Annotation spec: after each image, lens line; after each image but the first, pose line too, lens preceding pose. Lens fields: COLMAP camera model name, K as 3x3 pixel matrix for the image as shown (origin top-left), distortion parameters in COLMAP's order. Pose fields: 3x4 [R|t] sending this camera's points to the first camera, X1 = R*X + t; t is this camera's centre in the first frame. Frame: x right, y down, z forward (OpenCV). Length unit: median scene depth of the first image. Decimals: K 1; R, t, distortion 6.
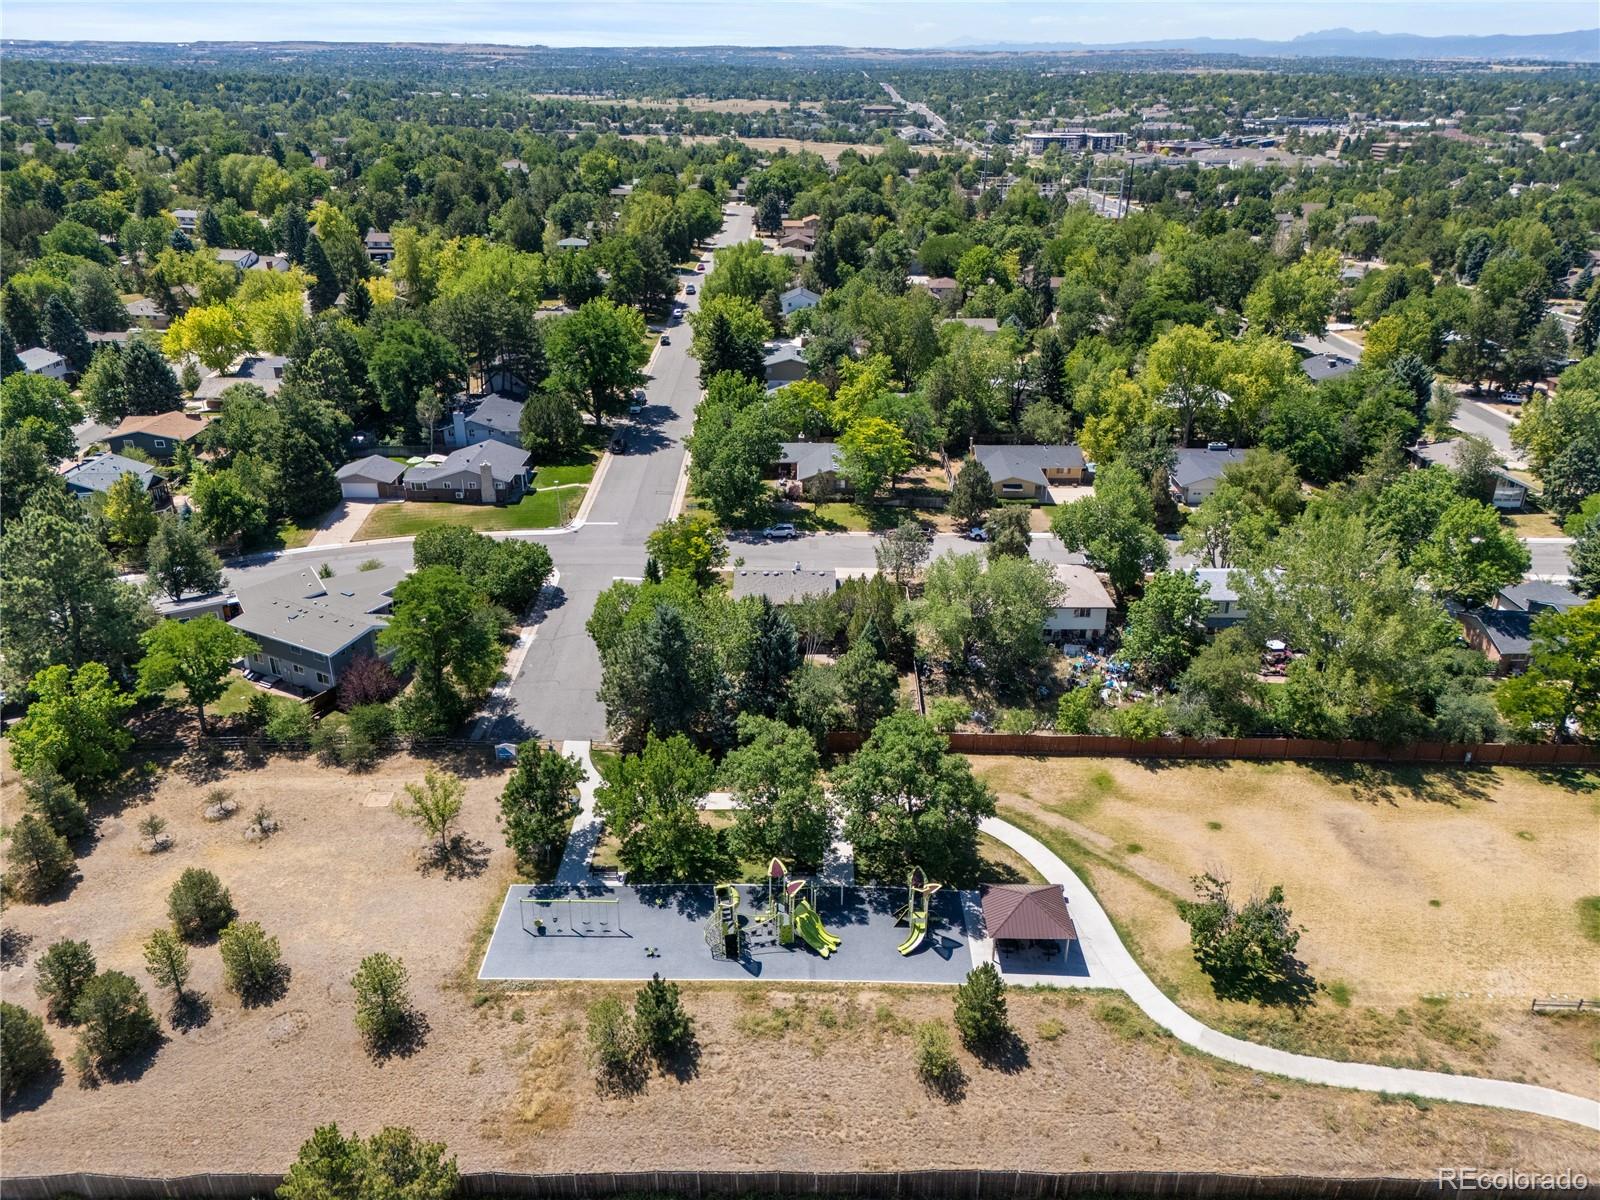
lens RADIAL K [[1172.8, 0, 800.0], [0, 1172.8, 600.0], [0, 0, 1]] dist [0.026611, -0.003106]
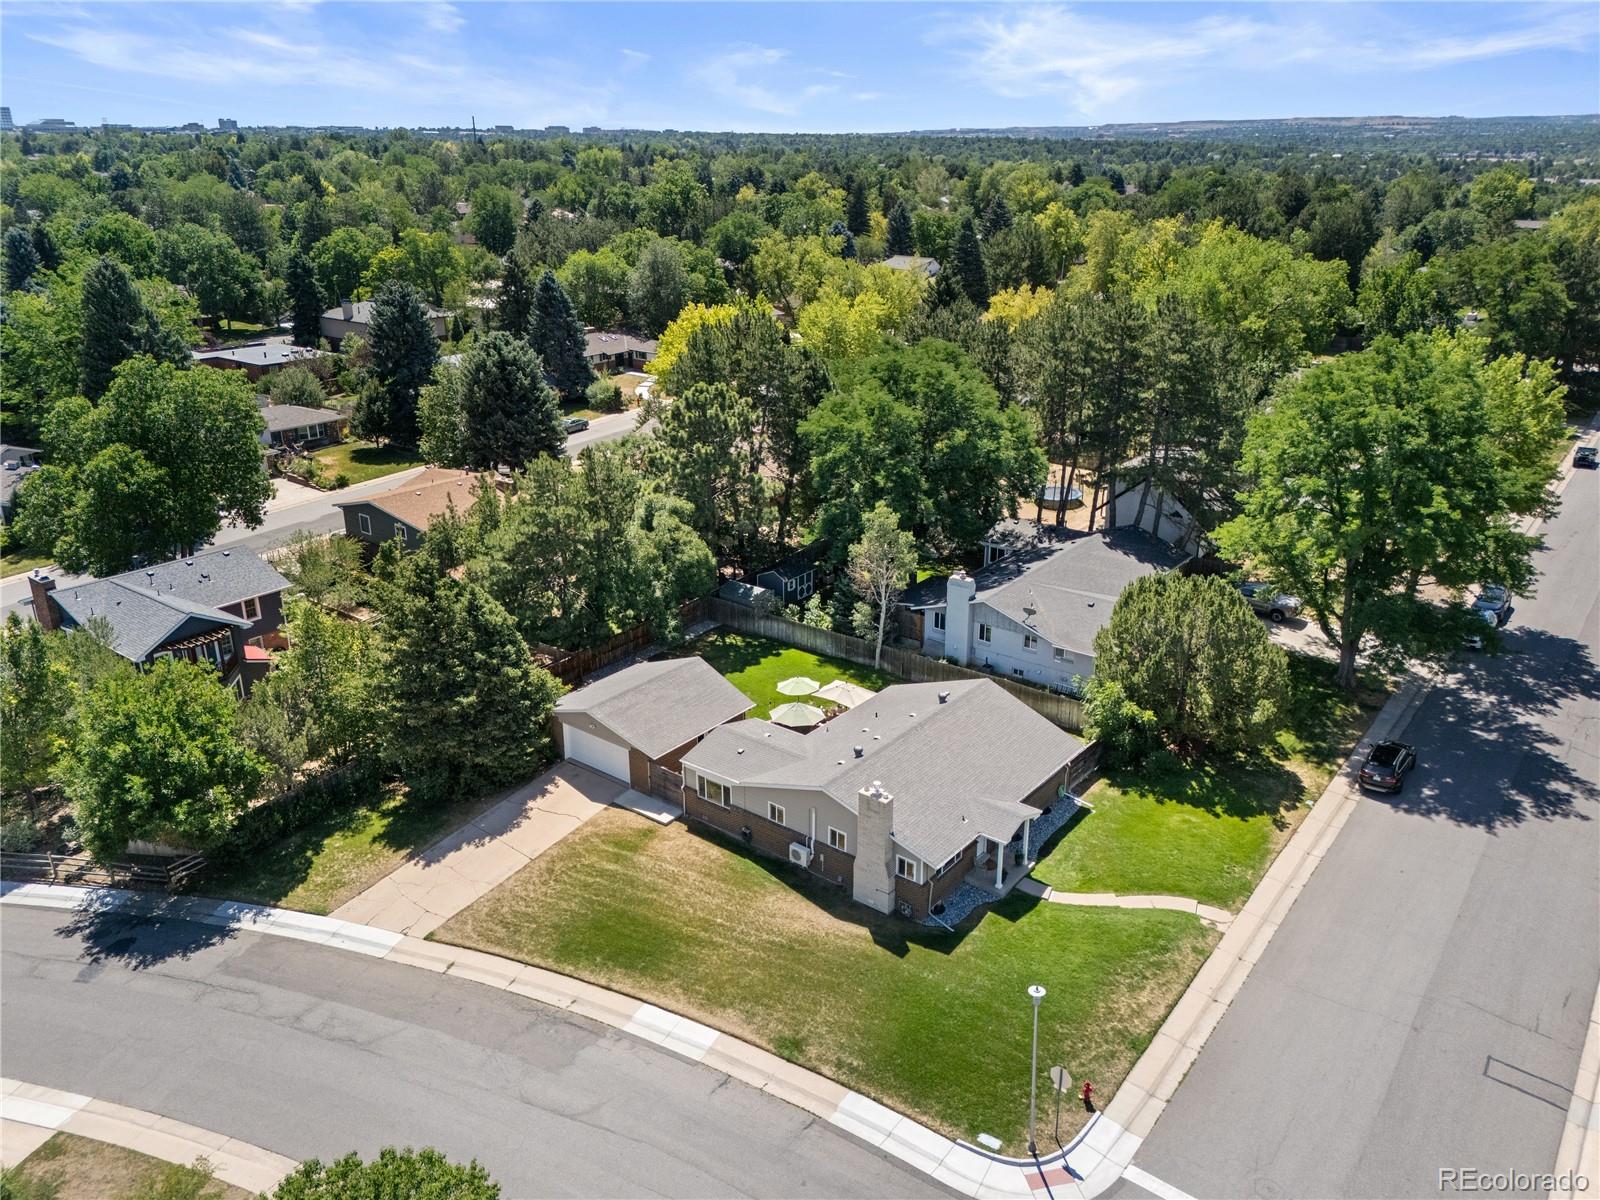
lens RADIAL K [[1182.4, 0, 797.7], [0, 1182.4, 622.2], [0, 0, 1]] dist [0.042299, -0.002119]
pose [[0.788528, 0.218614, -0.574832, -0.102114], [-0.241659, 0.969645, 0.037268, -0.144088], [0.565530, 0.109526, 0.817423, 0.638554]]
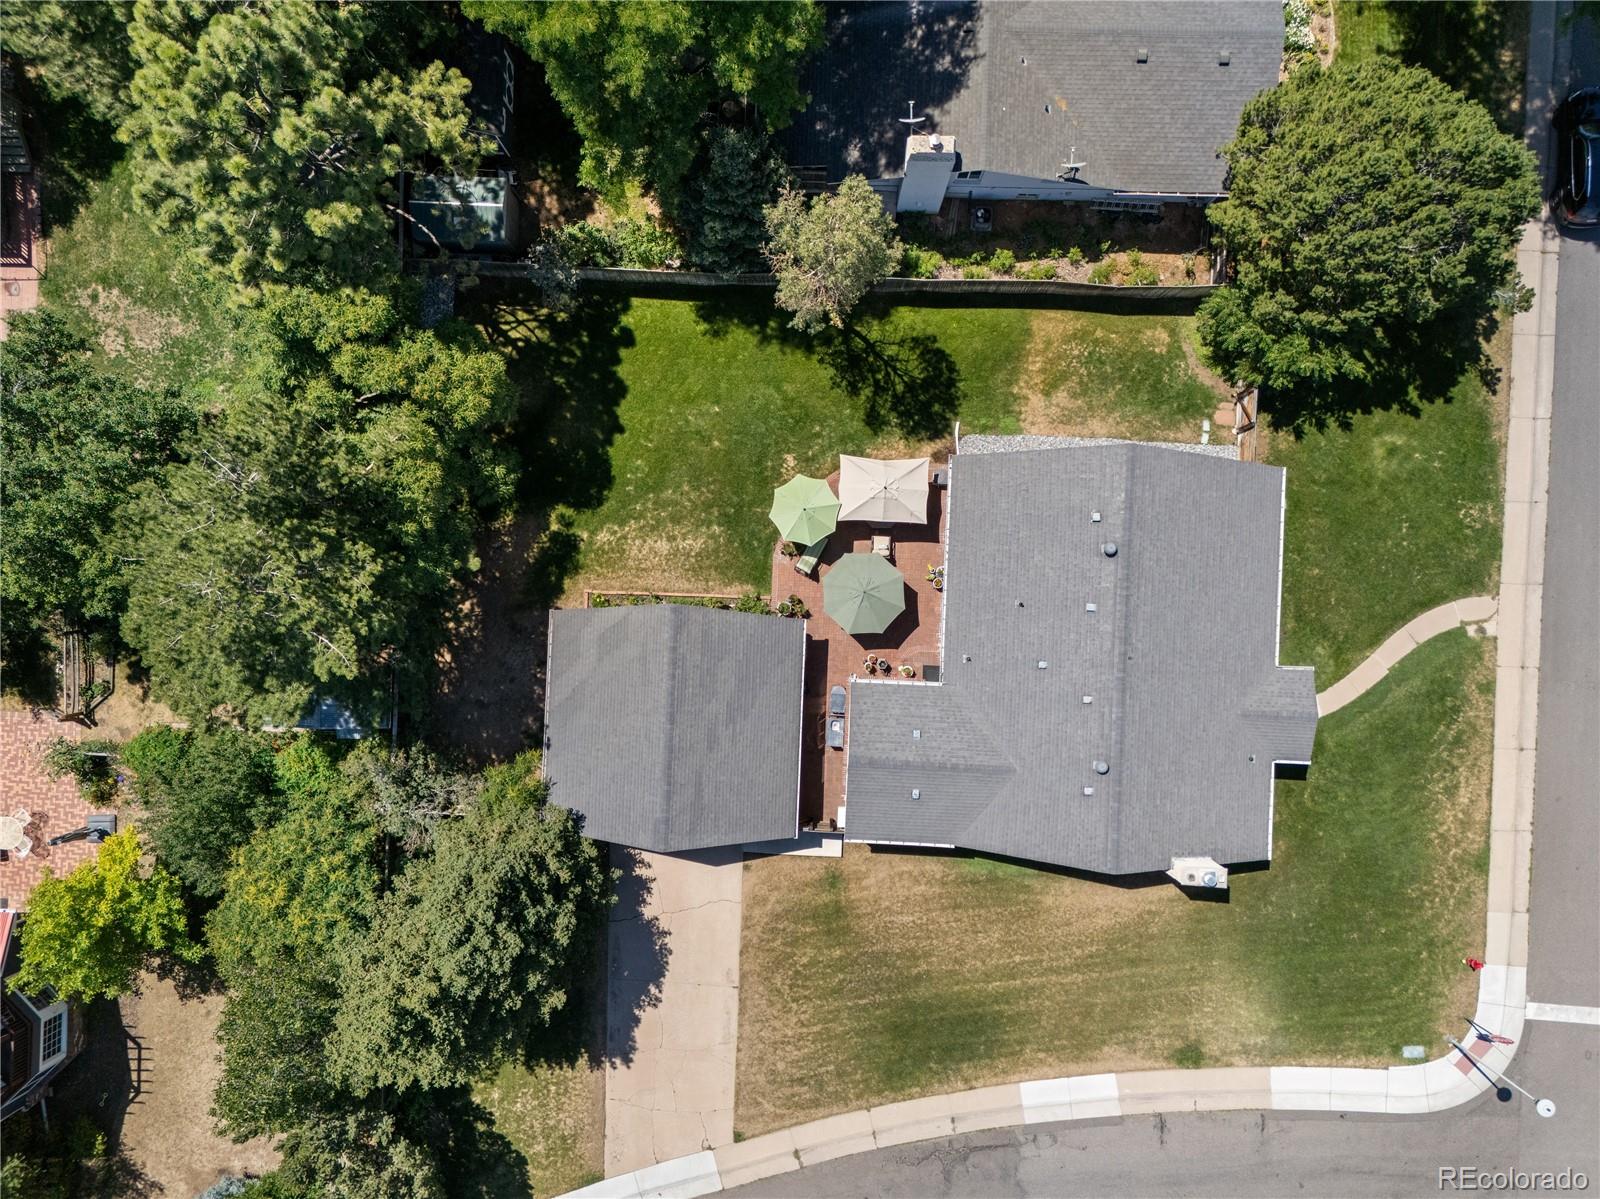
lens RADIAL K [[1172.8, 0, 800.0], [0, 1172.8, 599.5], [0, 0, 1]] dist [0.026611, -0.003106]
pose [[0.999472, 0.021502, -0.024378, -0.299976], [0.013078, 0.420586, 0.907158, -0.308838], [0.029759, -0.906998, 0.420083, 0.826525]]
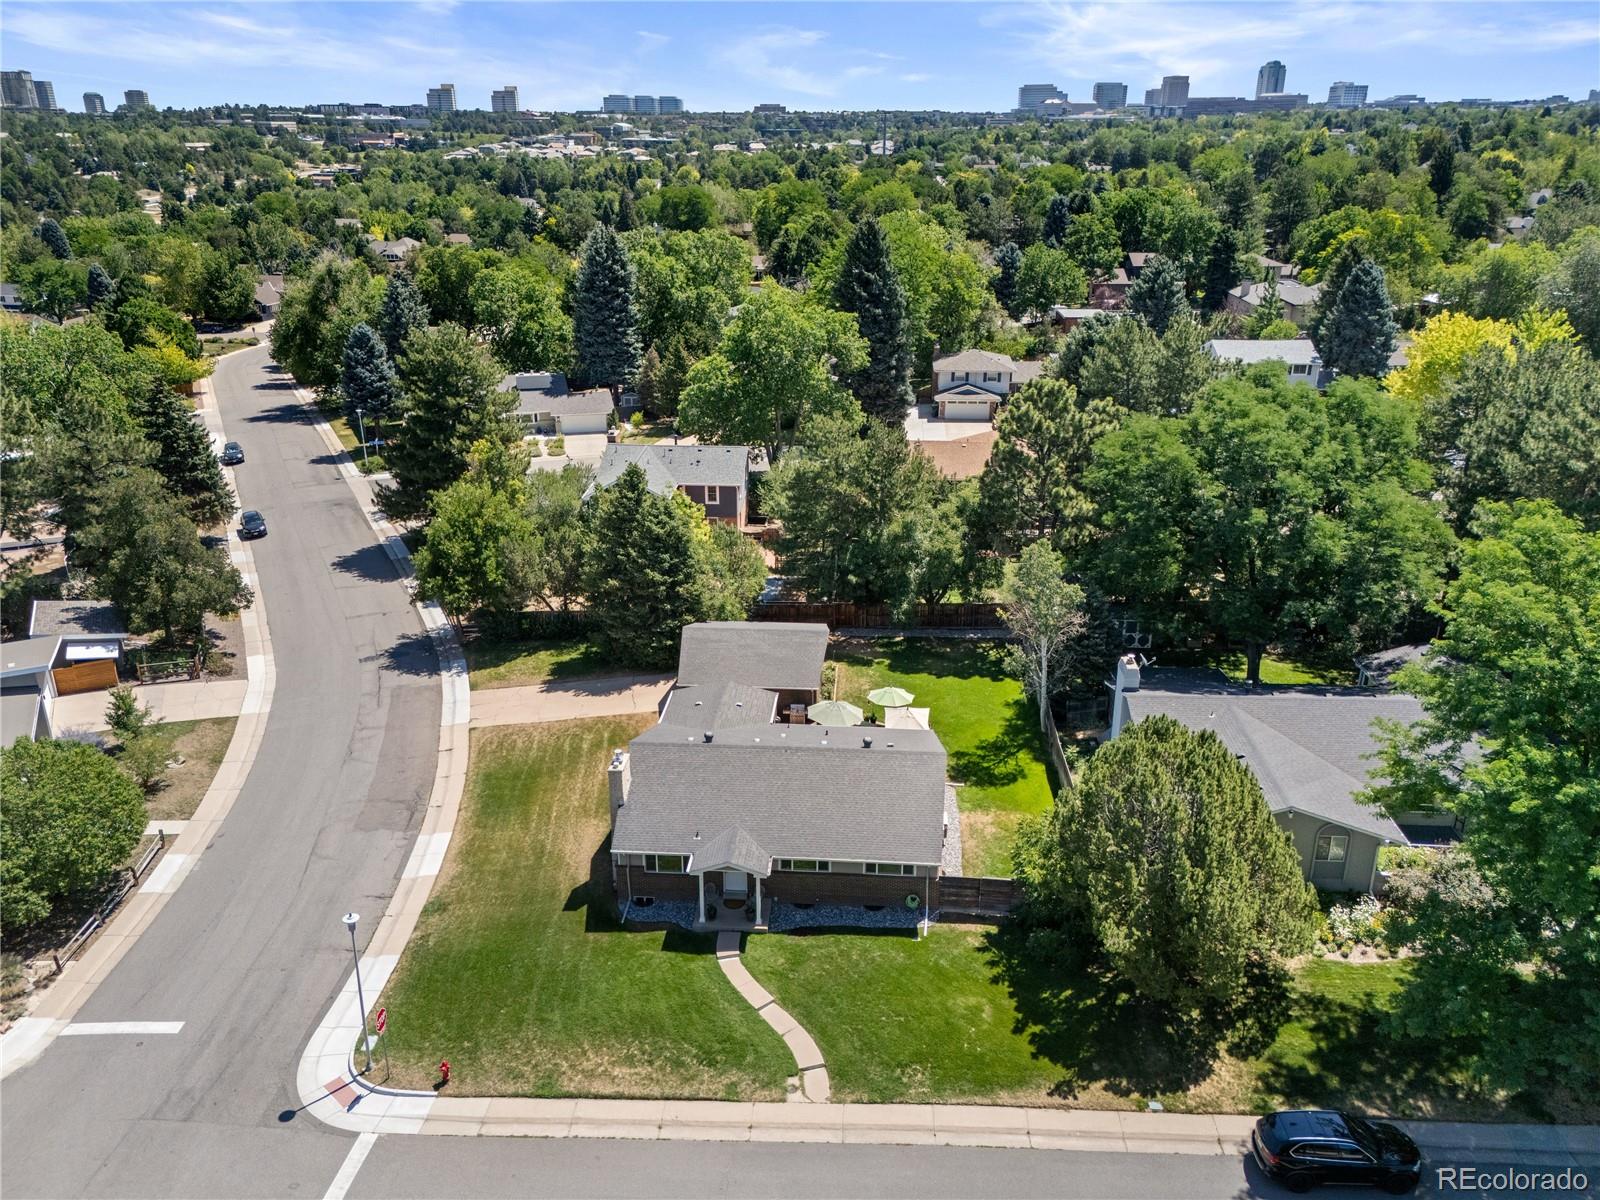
lens RADIAL K [[1172.8, 0, 800.0], [0, 1172.8, 600.0], [0, 0, 1]] dist [0.026611, -0.003106]
pose [[-0.055568, 0.363371, -0.929986, 0.002567], [-0.413123, 0.839588, 0.352735, -0.244528], [0.908978, 0.403799, 0.103463, 0.865899]]
